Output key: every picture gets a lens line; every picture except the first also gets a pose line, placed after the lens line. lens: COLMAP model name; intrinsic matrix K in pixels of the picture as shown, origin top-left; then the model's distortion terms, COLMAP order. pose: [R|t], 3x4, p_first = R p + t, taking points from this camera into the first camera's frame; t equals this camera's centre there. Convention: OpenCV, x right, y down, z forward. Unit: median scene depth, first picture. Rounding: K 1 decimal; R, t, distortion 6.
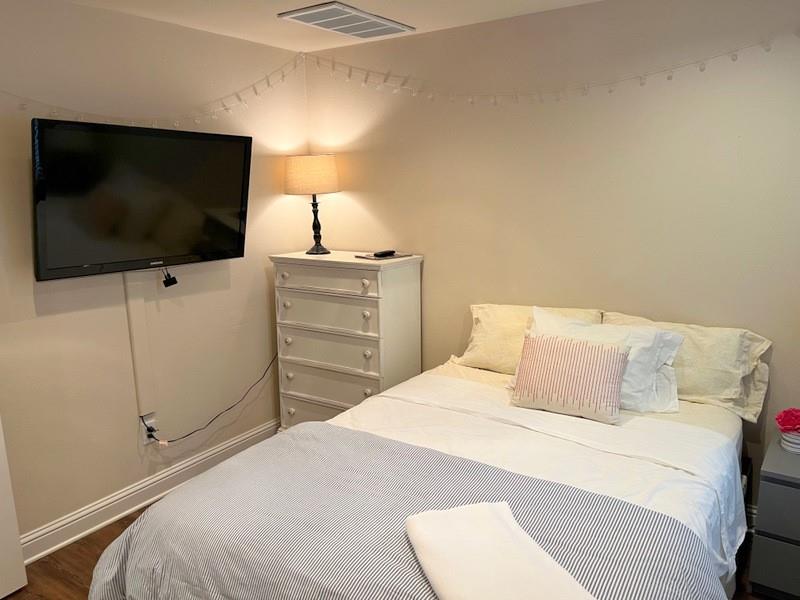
lens RADIAL K [[606.3, 0, 399.2], [0, 606.3, 300.2], [0, 0, 1]] dist [0.069865, -0.097893]
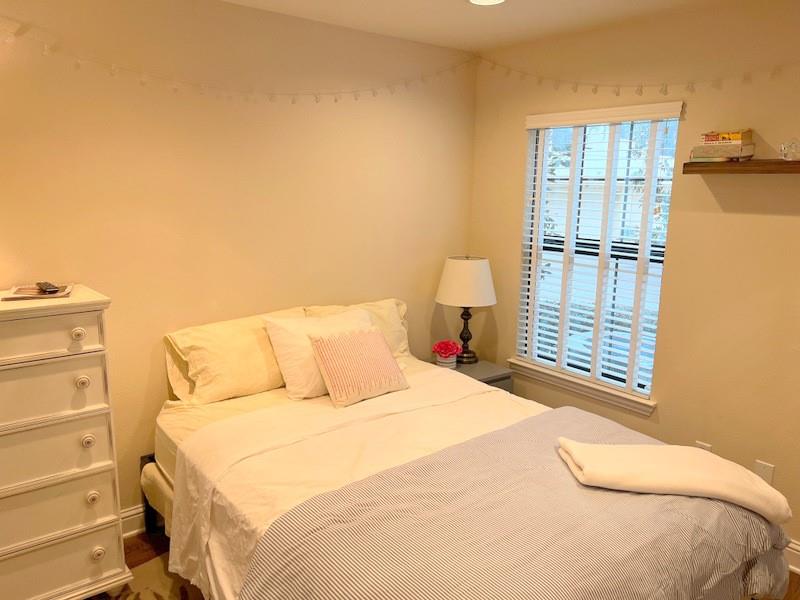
lens RADIAL K [[606.3, 0, 399.8], [0, 606.3, 299.5], [0, 0, 1]] dist [0.069865, -0.097893]
pose [[0.290900, -0.155513, 0.944030, -0.573931], [0.168733, 0.979575, 0.109374, -0.077404], [-0.941757, 0.127472, 0.311198, 0.467307]]
